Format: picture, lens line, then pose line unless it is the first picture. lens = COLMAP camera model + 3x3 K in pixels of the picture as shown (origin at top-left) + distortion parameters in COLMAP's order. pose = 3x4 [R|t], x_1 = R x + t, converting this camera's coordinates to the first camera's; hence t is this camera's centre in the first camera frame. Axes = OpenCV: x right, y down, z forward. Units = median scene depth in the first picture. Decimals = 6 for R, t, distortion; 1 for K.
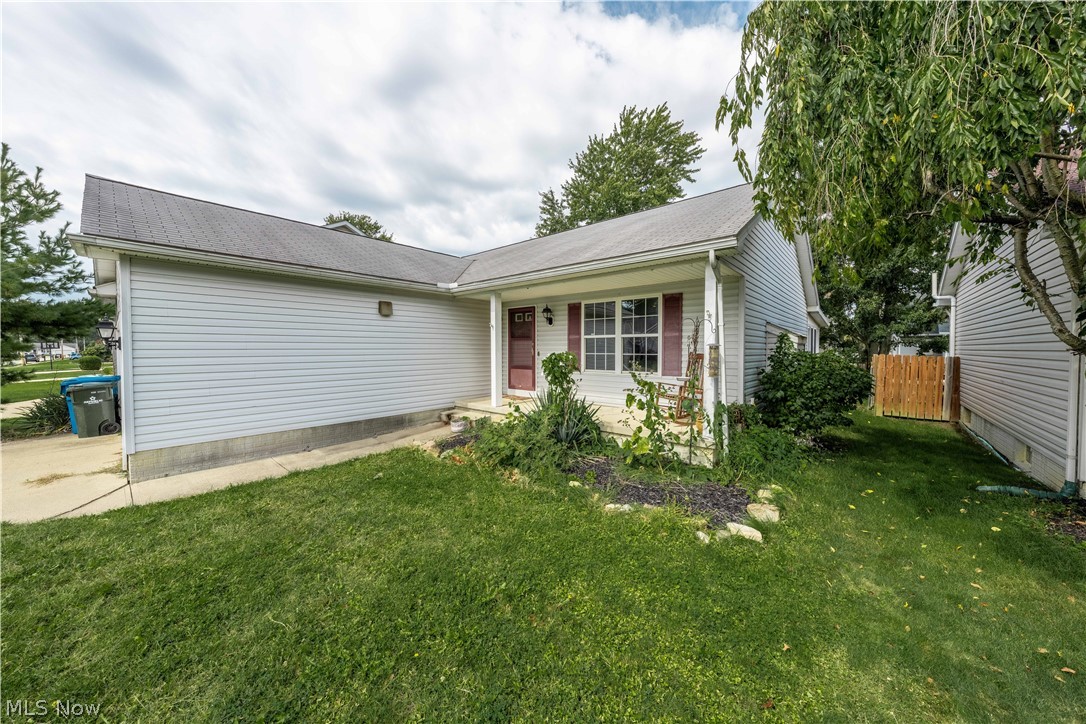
lens RADIAL K [[373.4, 0, 542.9], [0, 373.4, 353.7], [0, 0, 1]] dist [-0.003208, -0.000055]
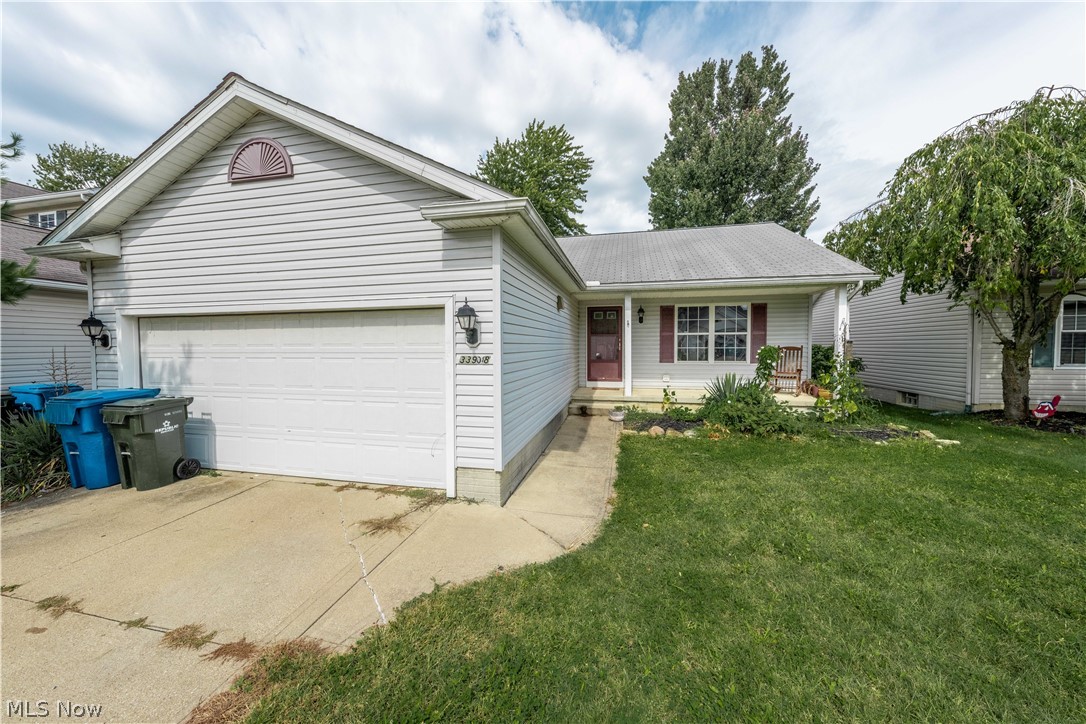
lens RADIAL K [[373.4, 0, 542.9], [0, 373.4, 353.7], [0, 0, 1]] dist [-0.003208, -0.000055]
pose [[0.879374, -0.012751, 0.475961, -0.847965], [0.009914, 0.999915, 0.008471, 0.004177], [-0.476029, -0.002731, 0.879425, 0.140255]]
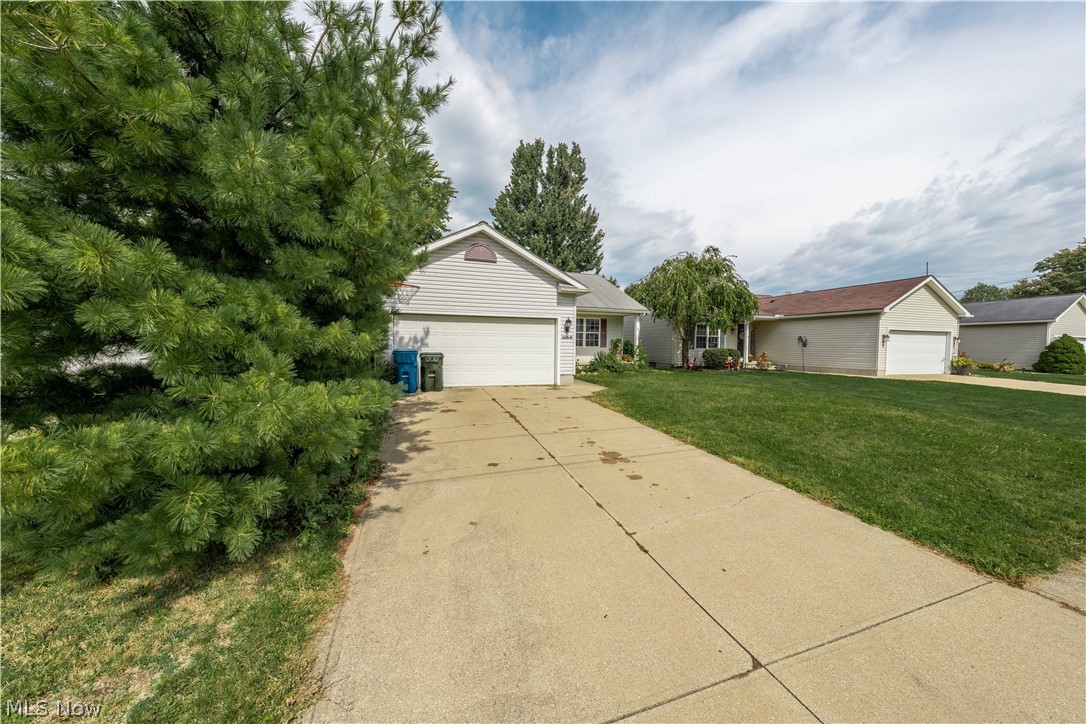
lens RADIAL K [[372.9, 0, 539.3], [0, 372.9, 357.6], [0, 0, 1]] dist [-0.000281, -0.000007]
pose [[0.507392, -0.019428, 0.861496, -2.004509], [0.001148, 0.999760, 0.021870, 0.061727], [-0.861715, -0.010108, 0.507292, -0.029546]]
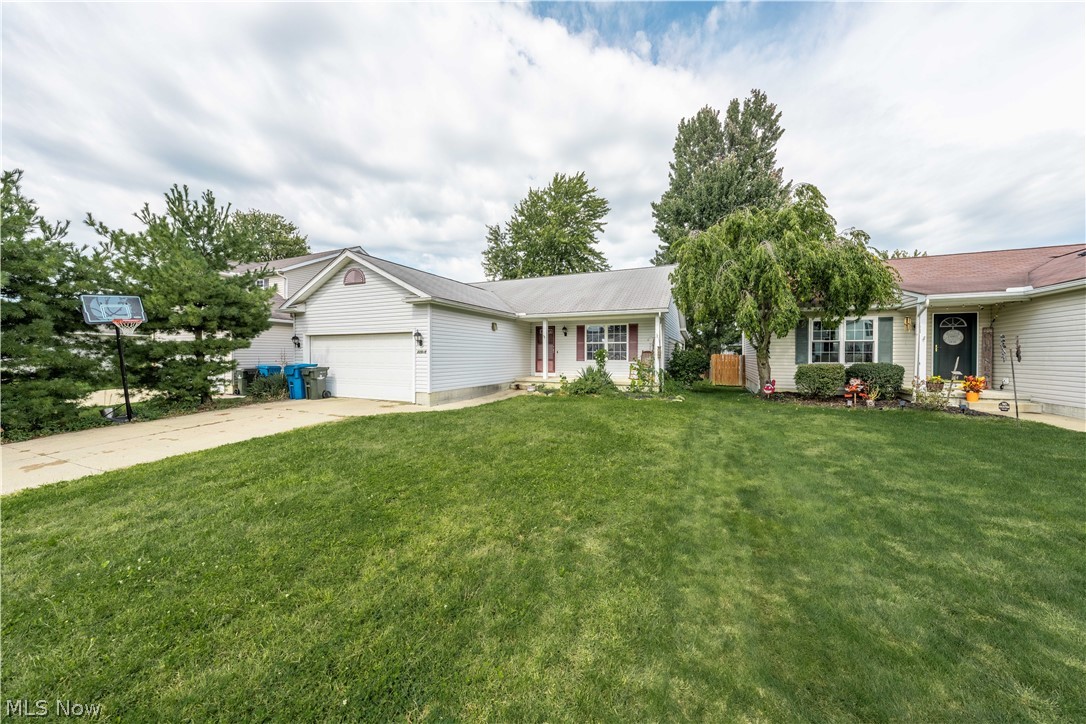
lens RADIAL K [[373.4, 0, 542.9], [0, 373.4, 353.7], [0, 0, 1]] dist [-0.003208, -0.000055]
pose [[0.956628, 0.005566, 0.291259, -0.666882], [-0.000119, 0.999825, -0.018715, 0.046628], [-0.291312, 0.017868, 0.956461, -0.781707]]
